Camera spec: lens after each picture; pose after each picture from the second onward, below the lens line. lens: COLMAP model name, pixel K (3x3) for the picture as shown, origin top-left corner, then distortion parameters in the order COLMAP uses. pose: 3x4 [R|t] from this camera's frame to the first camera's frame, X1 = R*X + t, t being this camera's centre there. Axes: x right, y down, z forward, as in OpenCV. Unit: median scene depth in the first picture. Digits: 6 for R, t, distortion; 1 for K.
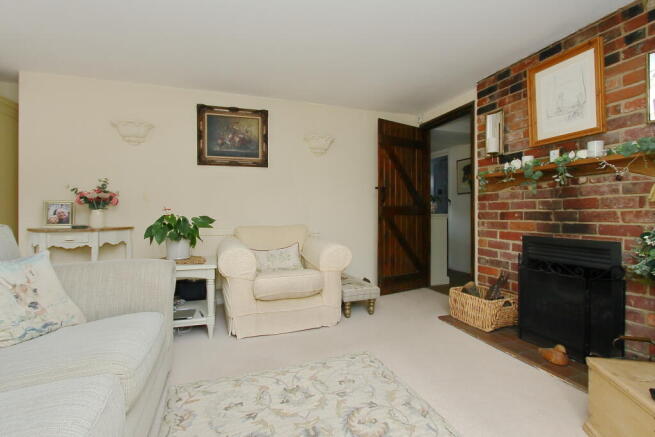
lens RADIAL K [[298.8, 0, 321.5], [0, 298.8, 208.3], [0, 0, 1]] dist [-0.001265, -0.000038]
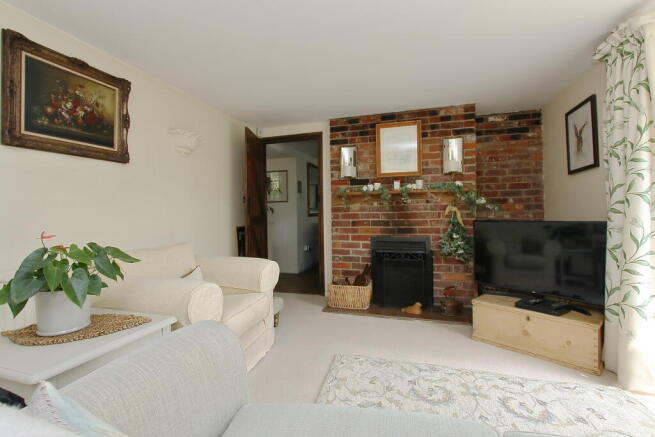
lens RADIAL K [[298.8, 0, 321.5], [0, 298.8, 208.3], [0, 0, 1]] dist [-0.001265, -0.000038]
pose [[0.603801, 0.003203, 0.797129, -0.629489], [0.005059, 0.999956, -0.007850, -0.037953], [-0.797119, 0.008773, 0.603758, 0.320404]]
